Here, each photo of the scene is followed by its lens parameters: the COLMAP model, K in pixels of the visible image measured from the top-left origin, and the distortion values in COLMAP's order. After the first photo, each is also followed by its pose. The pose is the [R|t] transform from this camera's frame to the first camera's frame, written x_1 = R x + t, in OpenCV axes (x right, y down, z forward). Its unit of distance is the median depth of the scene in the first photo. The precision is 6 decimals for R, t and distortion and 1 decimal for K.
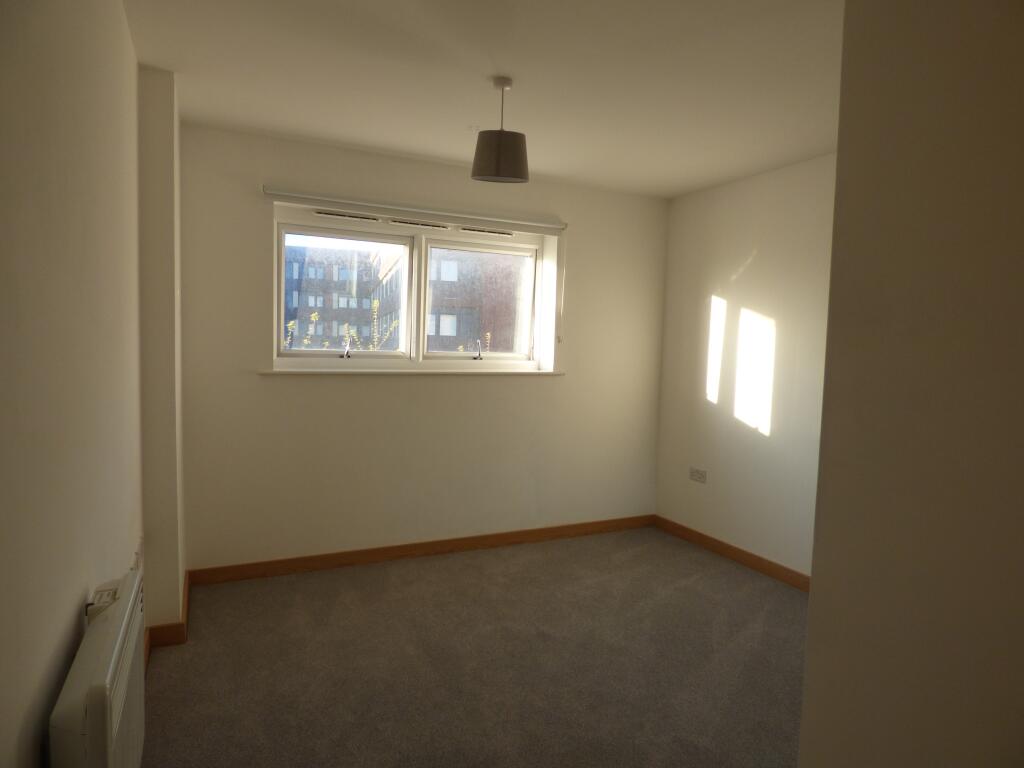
lens RADIAL K [[626.1, 0, 512.0], [0, 626.1, 384.0], [0, 0, 1]] dist [-0.002124, 0.000870]
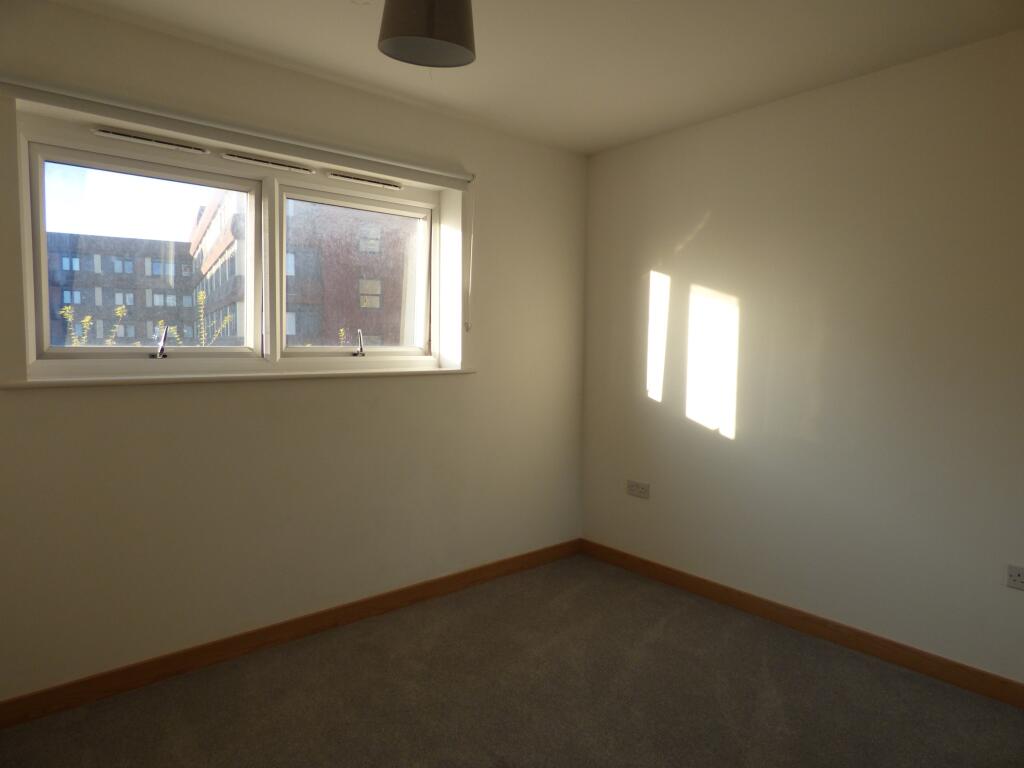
lens RADIAL K [[626.1, 0, 512.0], [0, 626.1, 384.0], [0, 0, 1]] dist [-0.002124, 0.000870]
pose [[0.969294, -0.036817, 0.243134, -0.060749], [0.035924, 0.999322, 0.008108, -0.005718], [-0.243268, 0.000876, 0.969959, 0.244679]]
